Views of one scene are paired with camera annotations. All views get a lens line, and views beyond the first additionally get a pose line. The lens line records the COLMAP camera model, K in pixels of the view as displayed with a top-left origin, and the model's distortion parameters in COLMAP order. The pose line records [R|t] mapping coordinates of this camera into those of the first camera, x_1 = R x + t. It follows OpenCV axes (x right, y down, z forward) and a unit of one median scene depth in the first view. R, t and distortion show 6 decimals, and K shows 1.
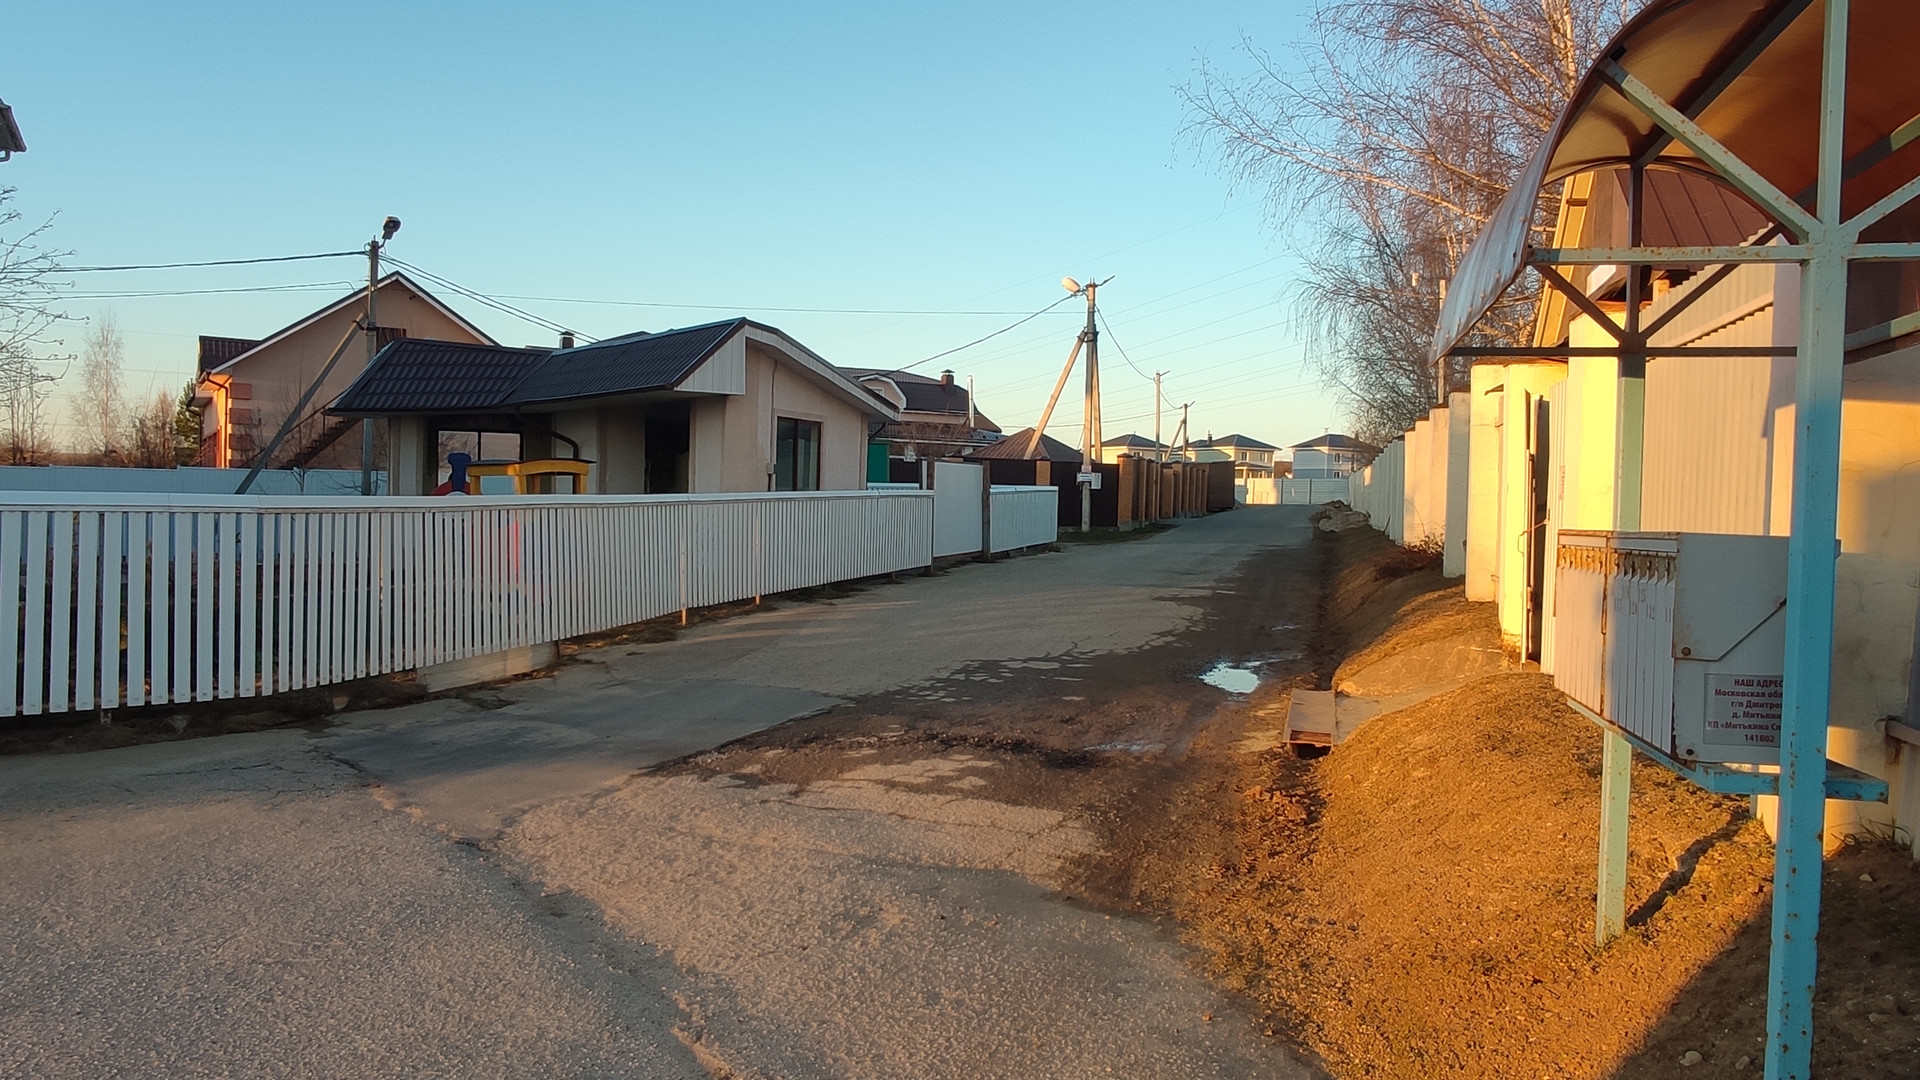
lens RADIAL K [[1440.7, 0, 960.0], [0, 1440.7, 540.0], [0, 0, 1]] dist [0.002766, 0.006496]
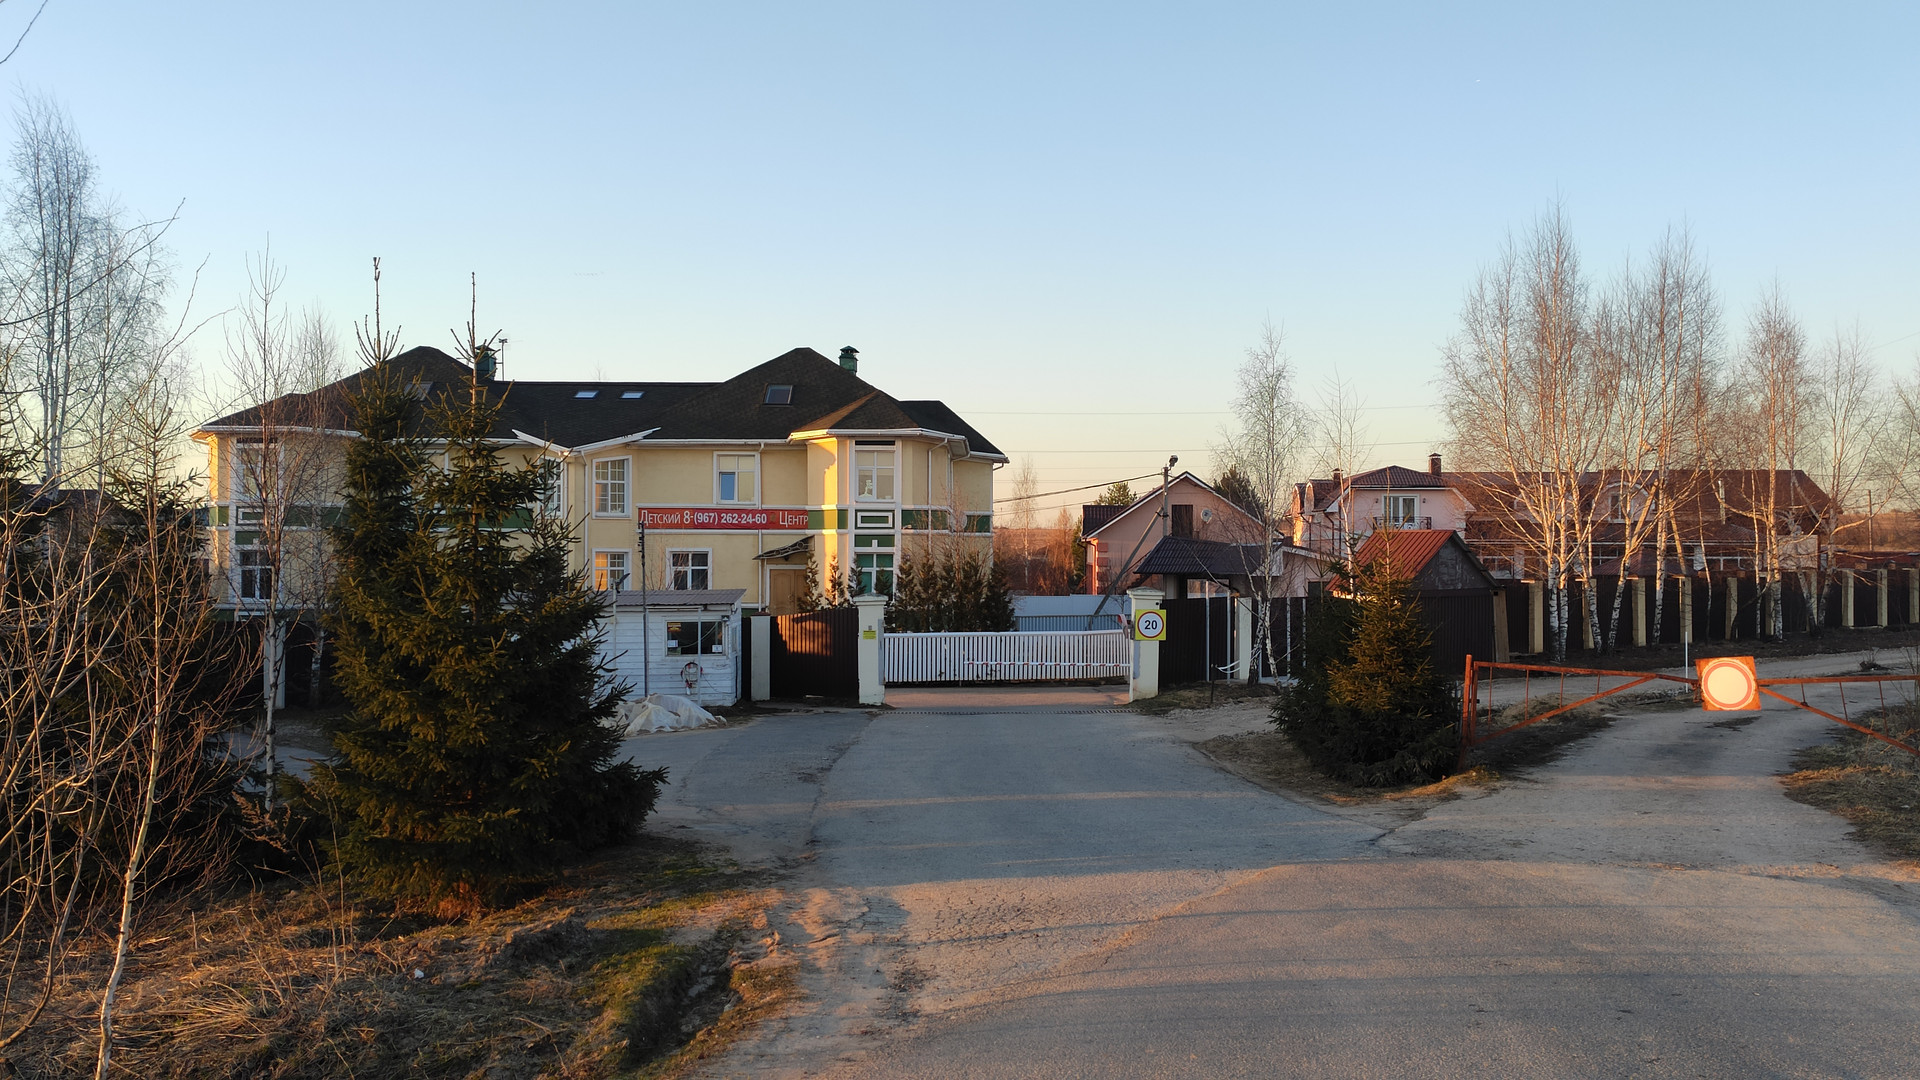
lens RADIAL K [[1664.4, 0, 916.3], [0, 1664.4, 545.7], [0, 0, 1]] dist [0.041932, -0.005538]
pose [[0.828985, -0.027975, -0.558570, 0.482482], [0.002977, 0.998955, -0.045613, -0.015807], [0.559262, 0.036150, 0.828202, -0.870808]]
